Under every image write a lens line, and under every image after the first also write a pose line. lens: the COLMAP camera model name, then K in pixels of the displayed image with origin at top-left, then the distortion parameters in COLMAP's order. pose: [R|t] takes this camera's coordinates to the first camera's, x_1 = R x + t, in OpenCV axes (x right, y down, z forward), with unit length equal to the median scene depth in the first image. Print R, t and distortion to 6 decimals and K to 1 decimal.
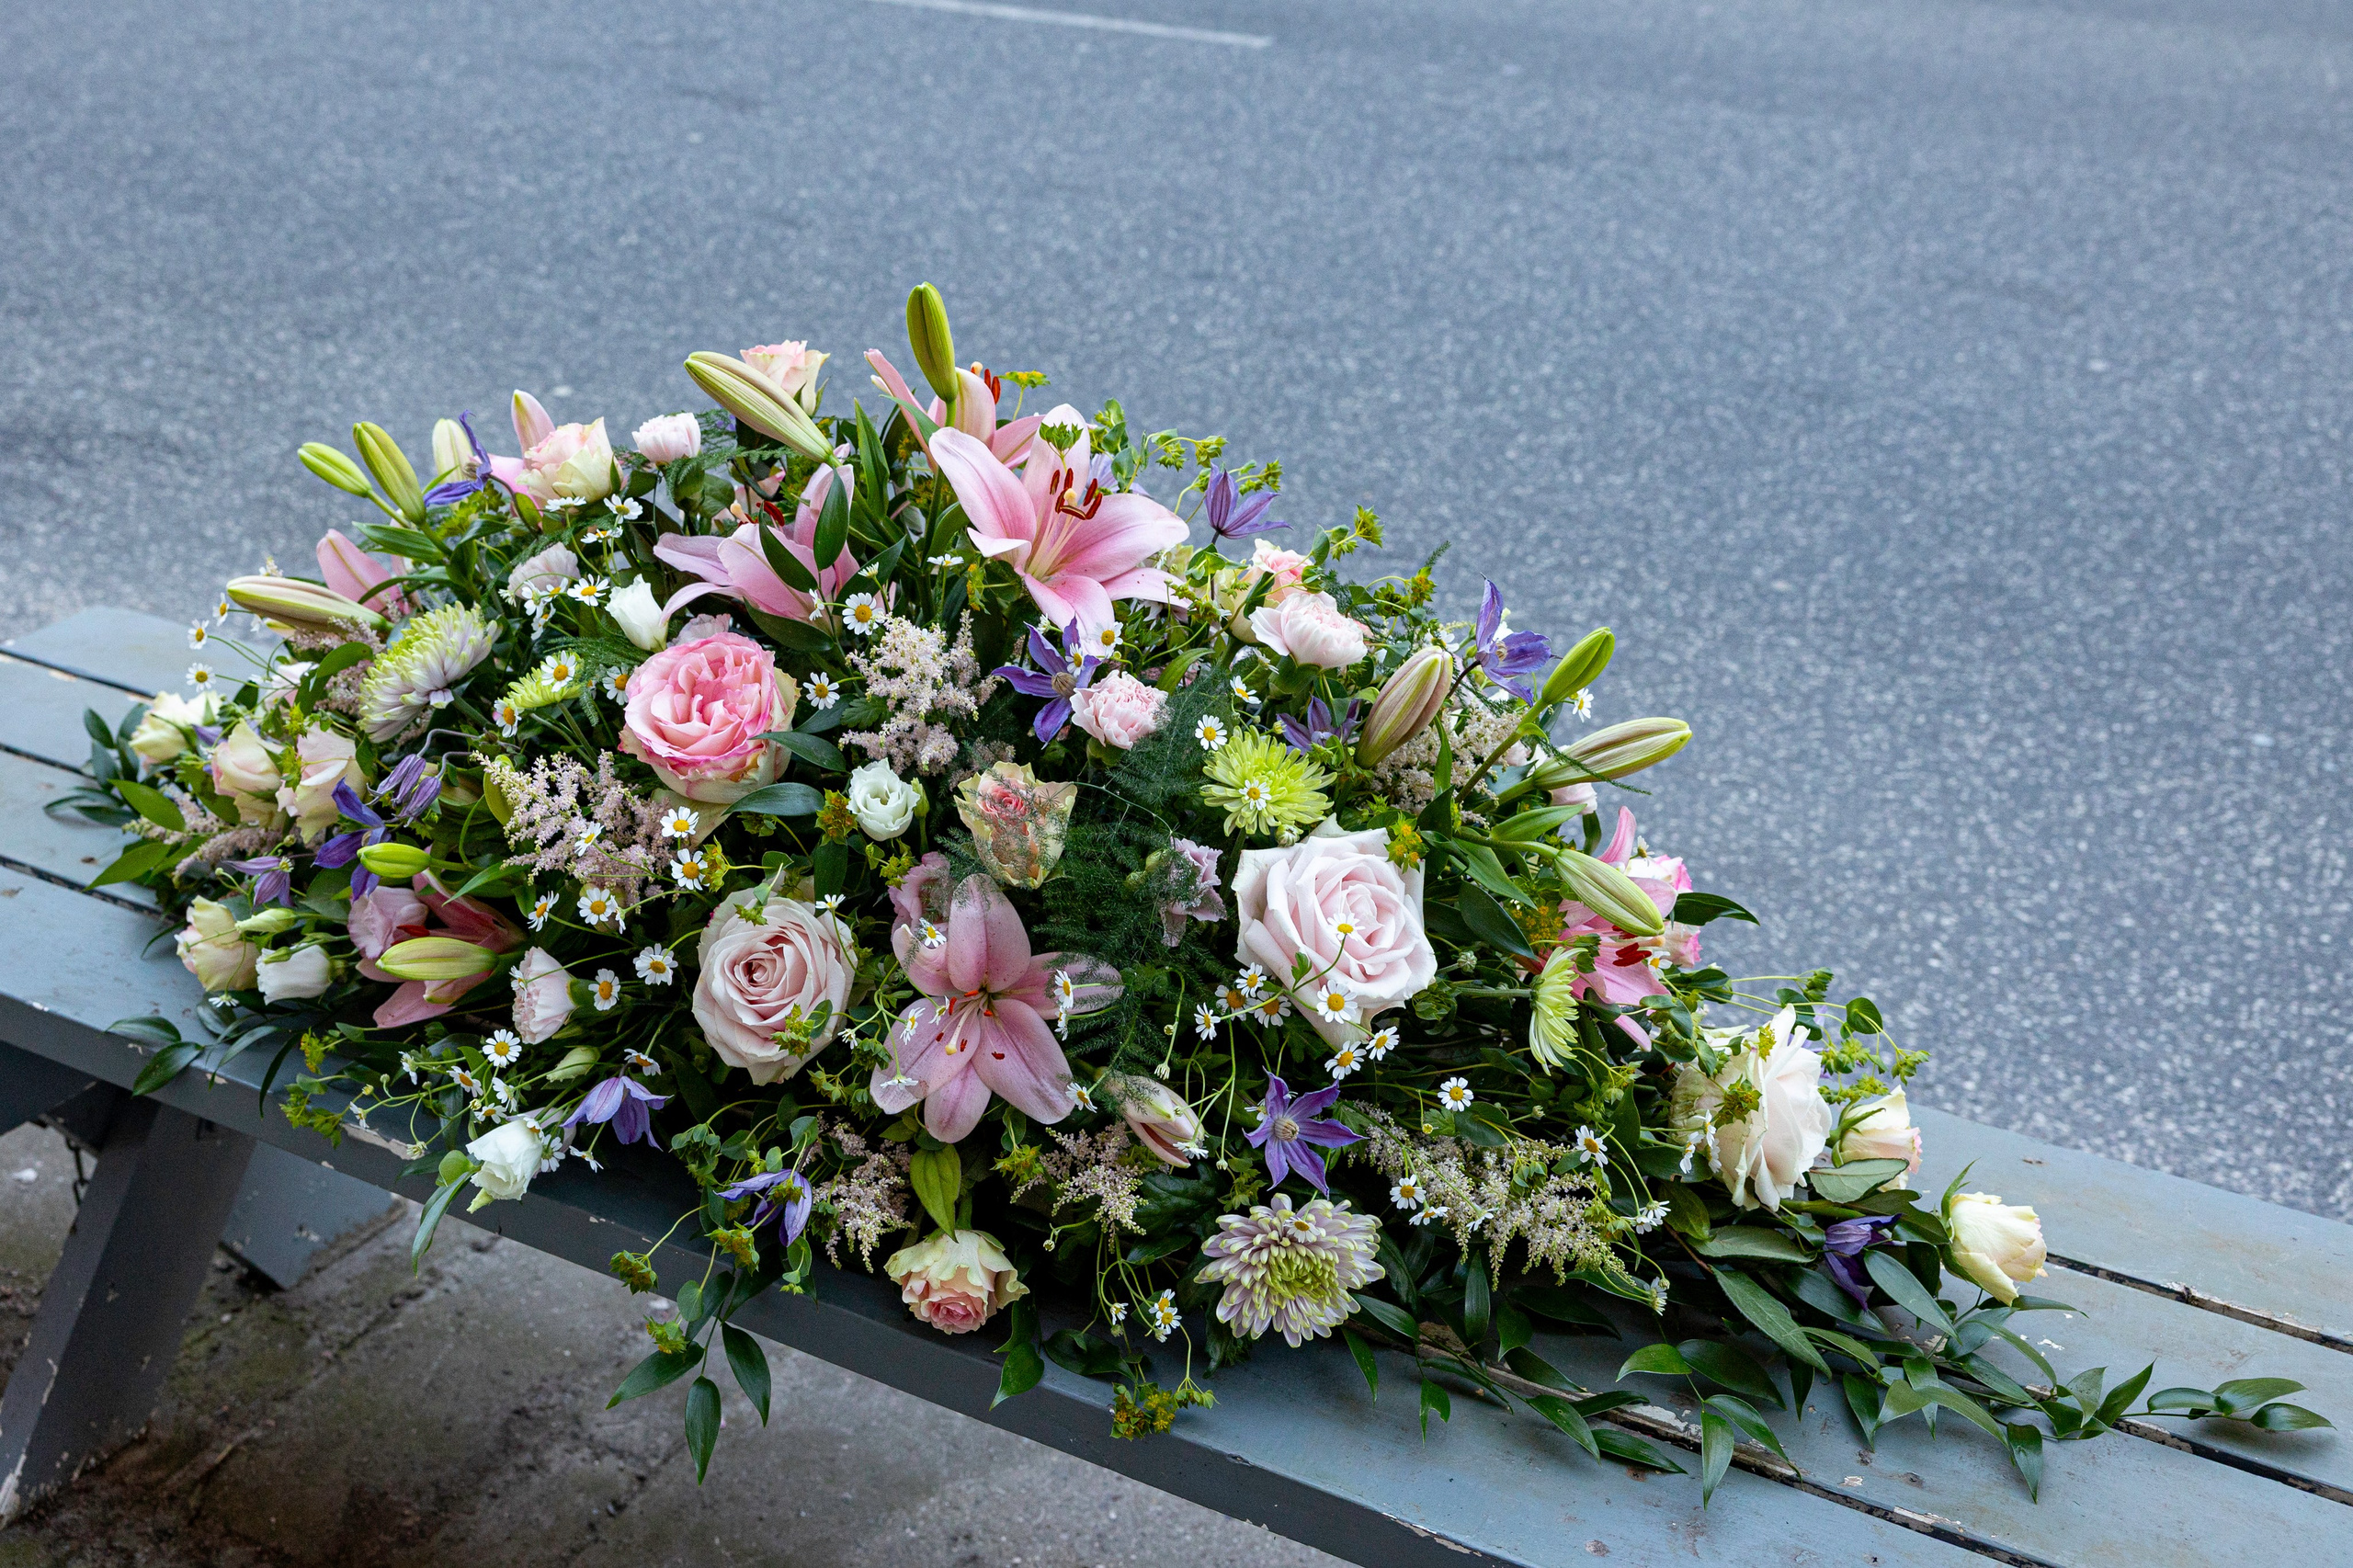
lens RADIAL K [[4726.9, 0, 1176.5], [0, 4726.9, 784.0], [0, 0, 1]] dist [0.041456, 0.329866]
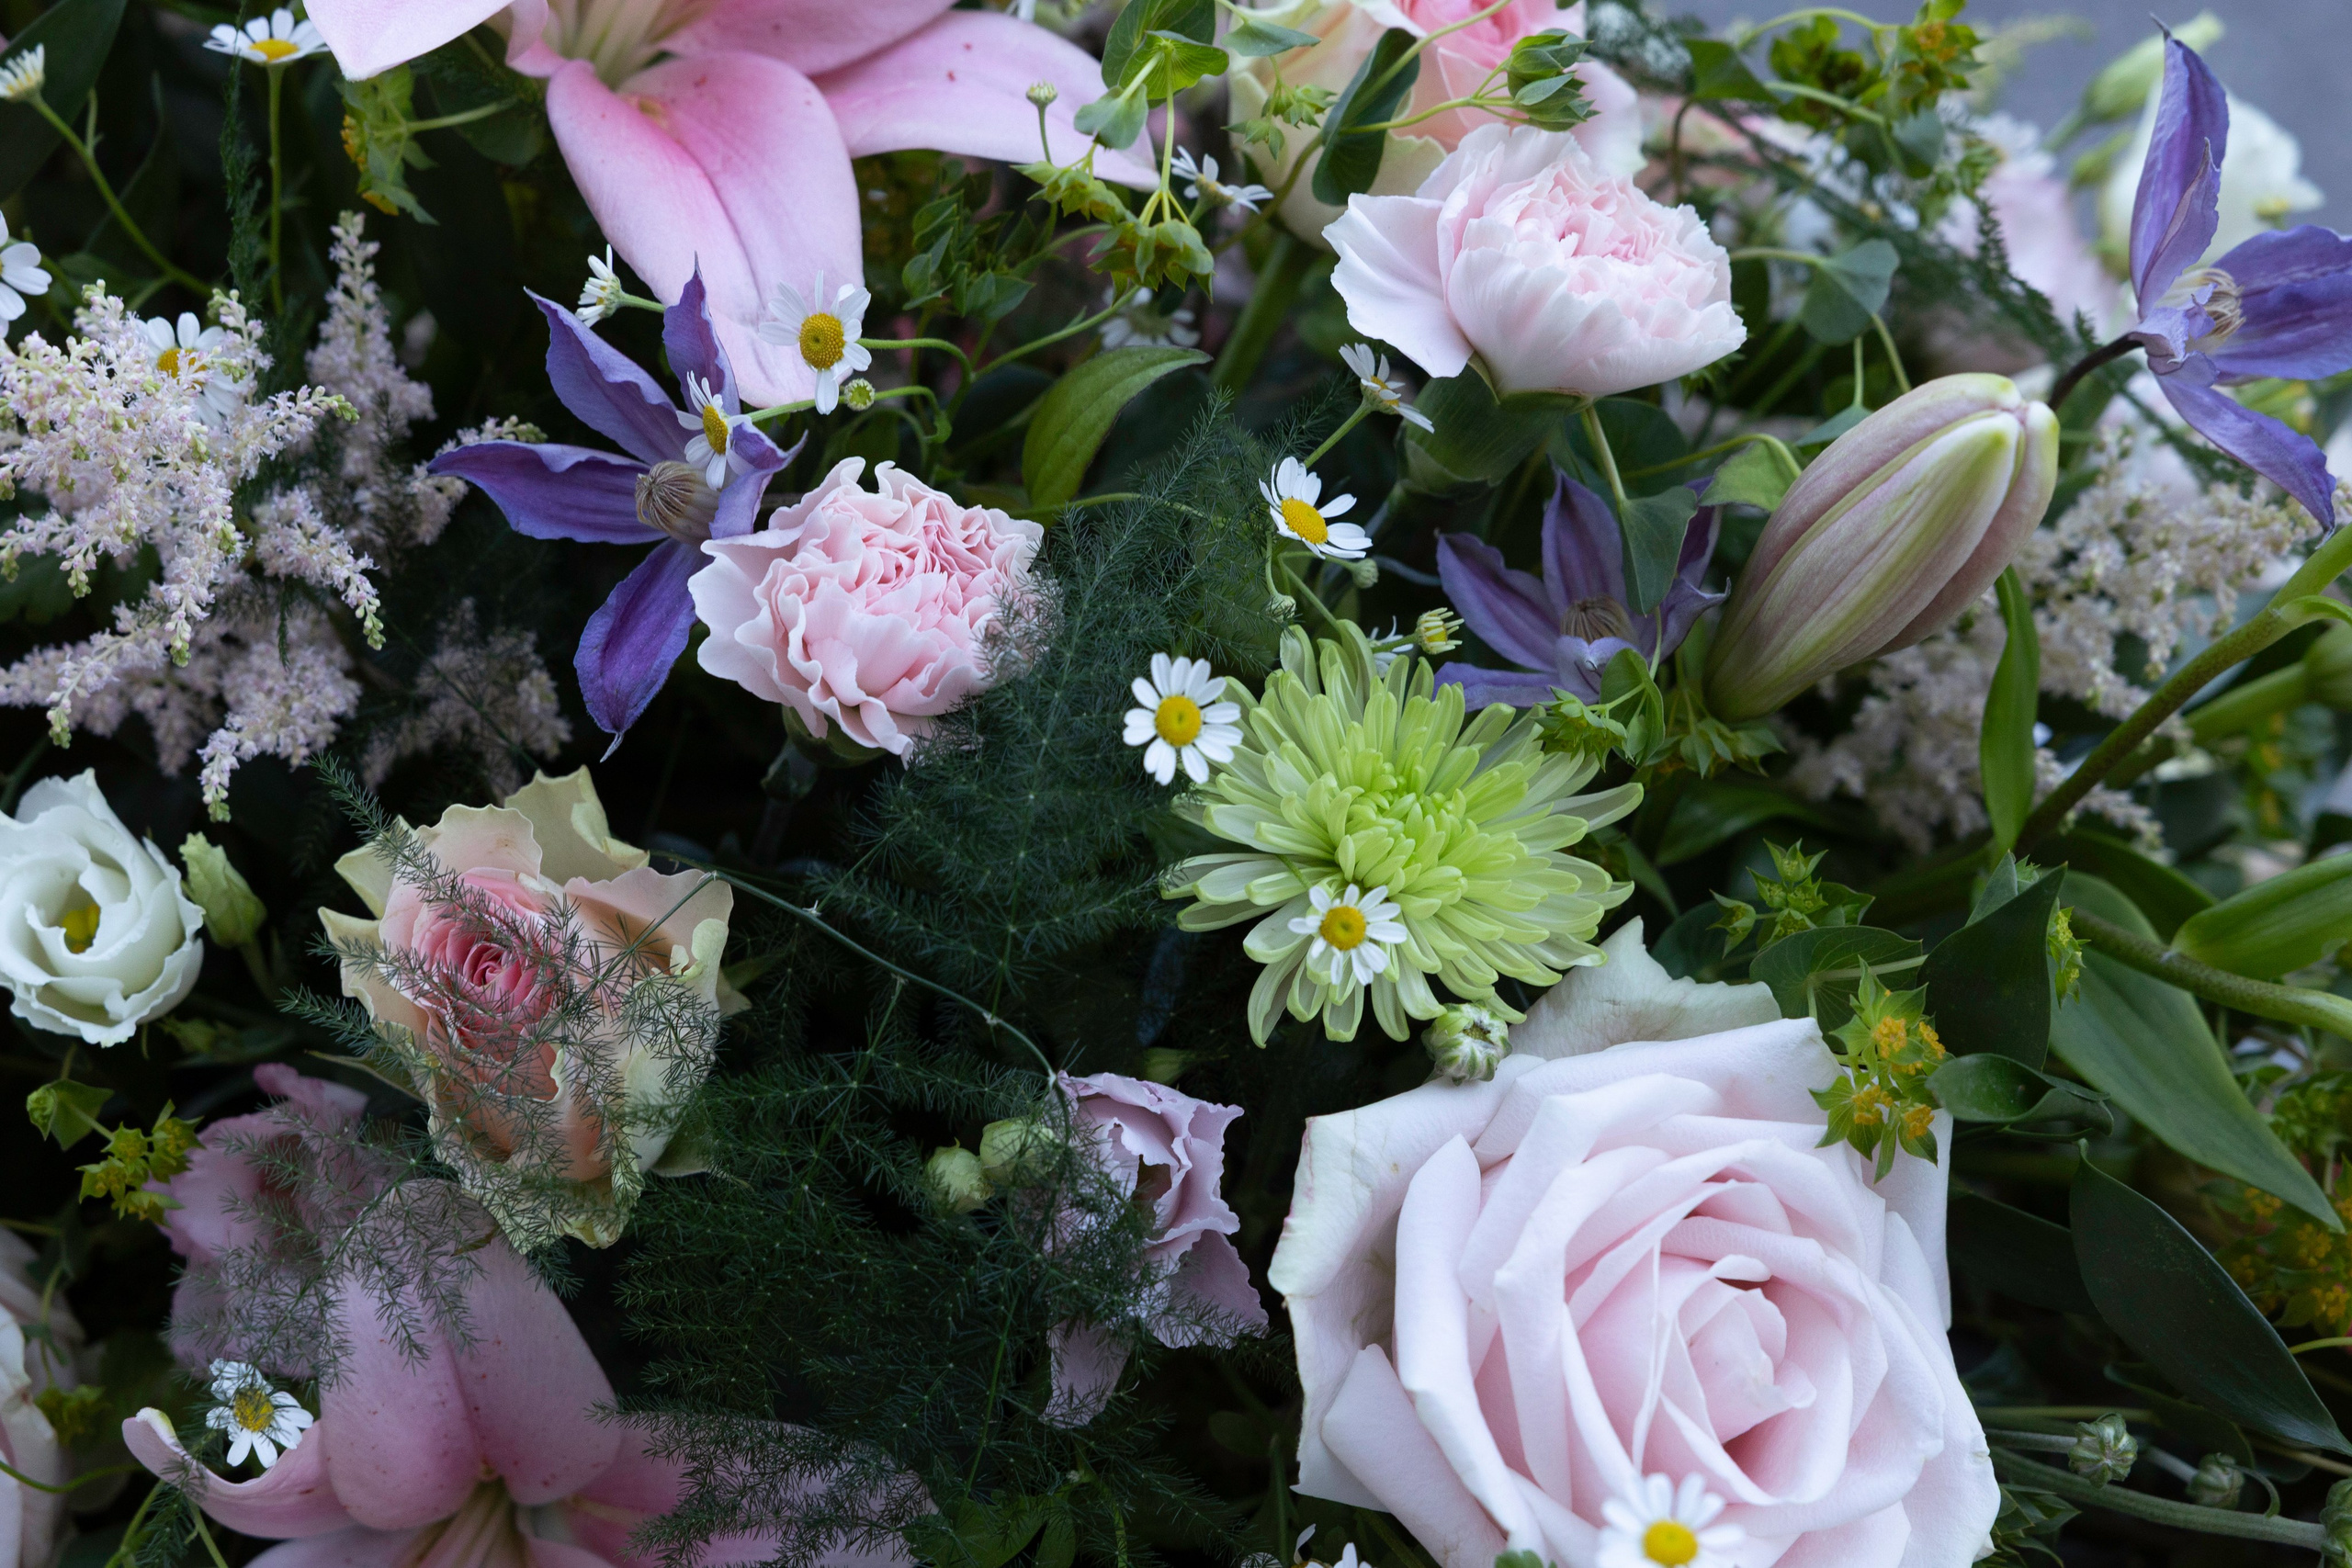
lens RADIAL K [[4089.4, 0, 1255.6], [0, 4089.4, 783.2], [0, 0, 1]] dist [0.018670, 0.181965]
pose [[0.997235, -0.017785, -0.072156, 0.028506], [0.039618, 0.948690, 0.313715, -0.081616], [0.062875, -0.315706, 0.946772, 0.766733]]
